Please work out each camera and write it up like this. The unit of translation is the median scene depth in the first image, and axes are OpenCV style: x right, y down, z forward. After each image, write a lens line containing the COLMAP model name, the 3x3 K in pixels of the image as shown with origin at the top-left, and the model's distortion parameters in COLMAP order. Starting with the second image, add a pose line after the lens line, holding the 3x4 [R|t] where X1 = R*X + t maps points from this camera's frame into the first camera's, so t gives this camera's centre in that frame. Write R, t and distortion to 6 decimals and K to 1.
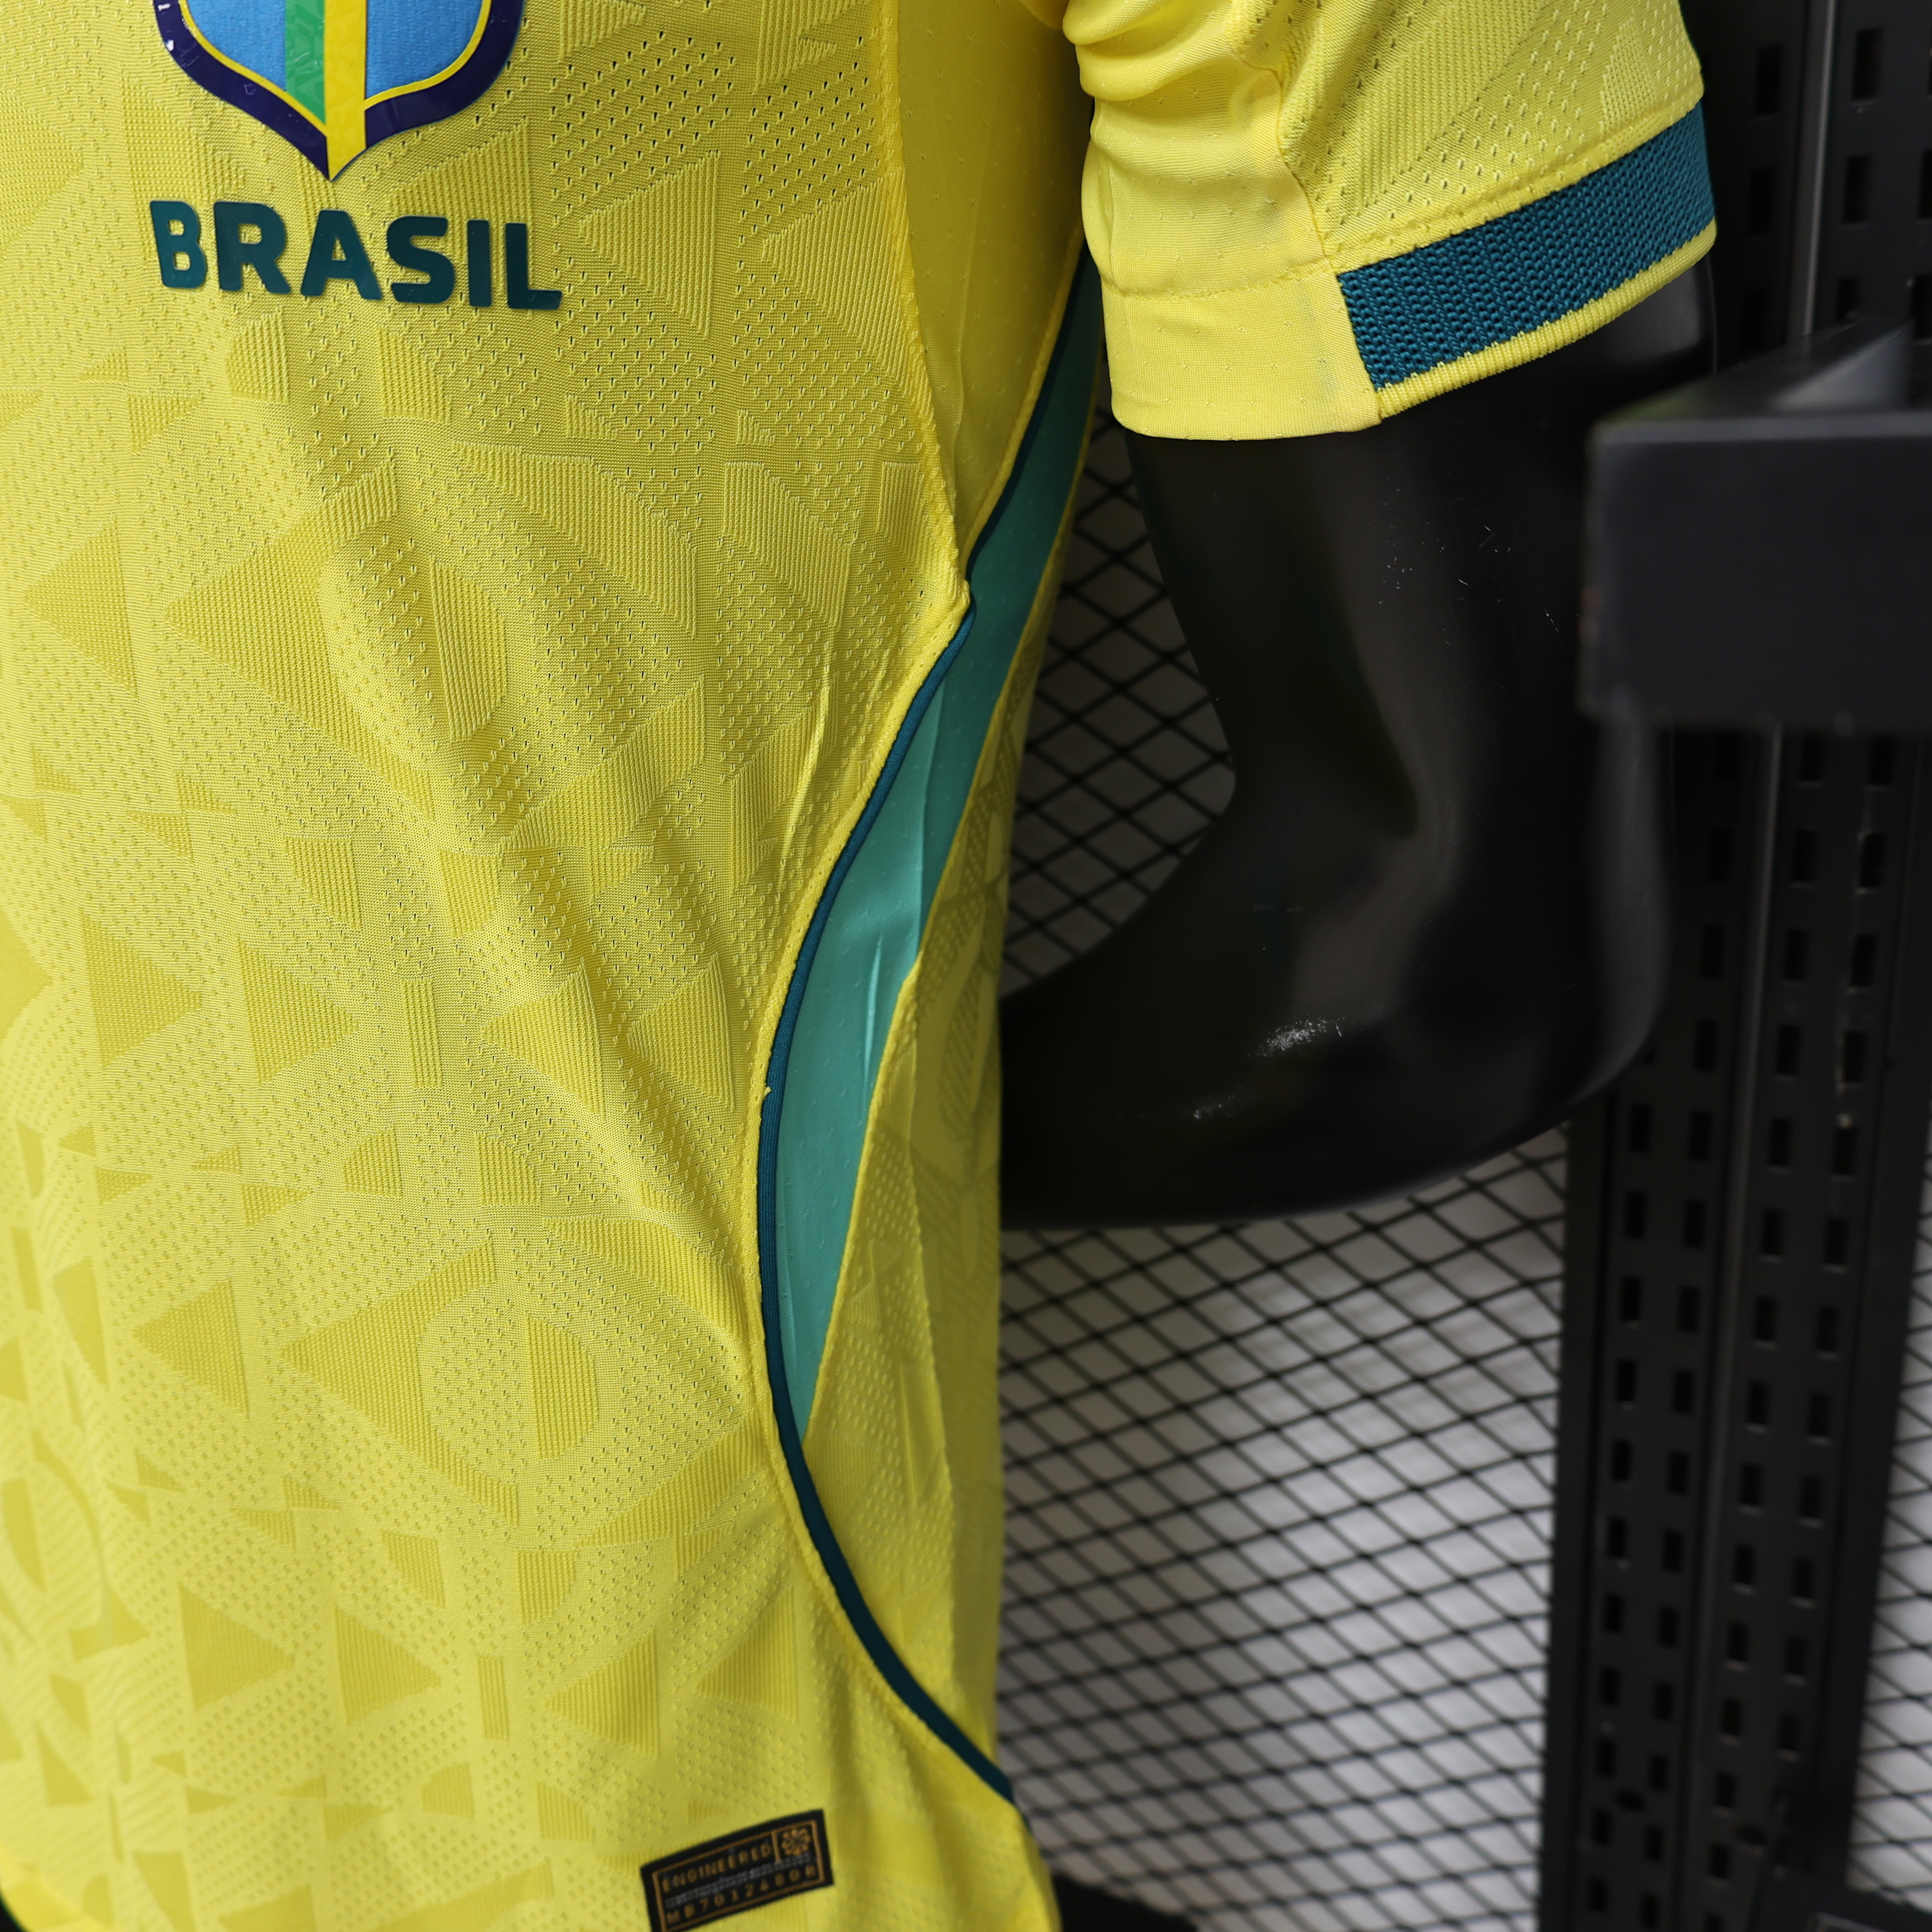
lens RADIAL K [[1989.6, 0, 974.8], [0, 1989.6, 937.8], [0, 0, 1]] dist [0.000621, 0.015679]
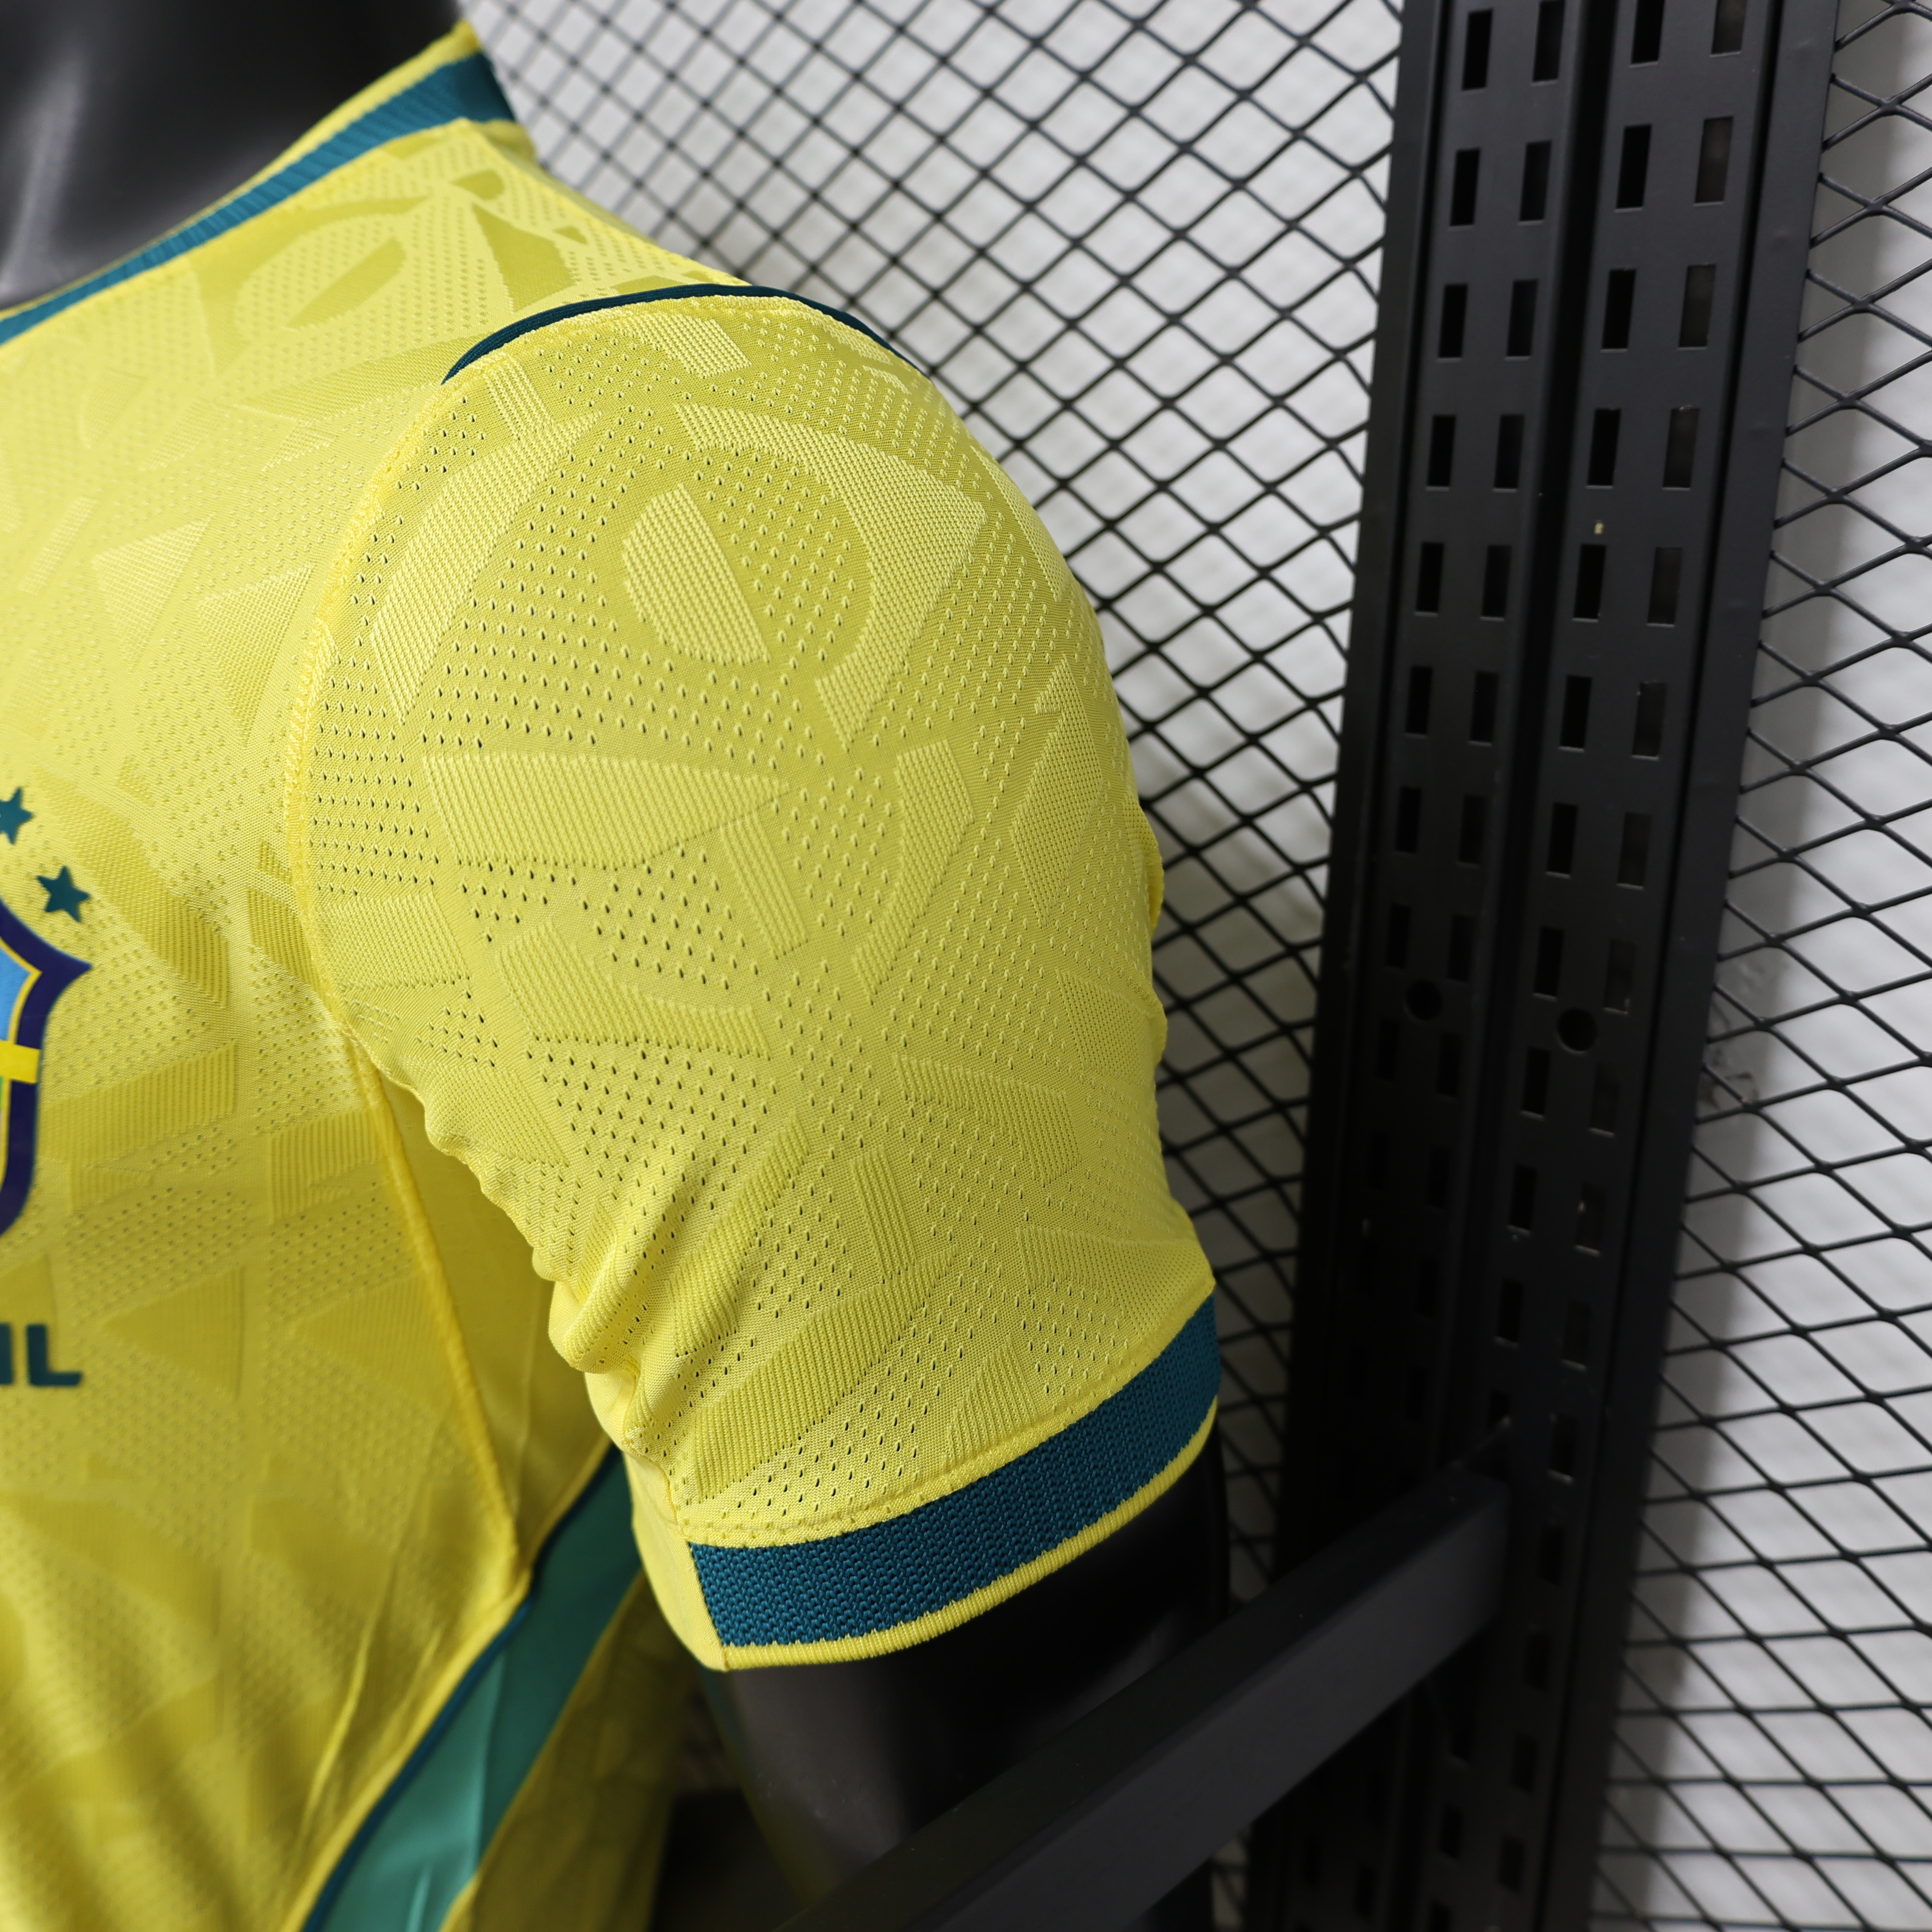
lens RADIAL K [[1989.6, 0, 974.8], [0, 1989.6, 937.8], [0, 0, 1]] dist [0.000621, 0.015679]
pose [[0.962607, 0.146656, -0.227771, 0.510638], [-0.163837, 0.984760, -0.058346, -0.599789], [0.215743, 0.093481, 0.971965, -0.005240]]
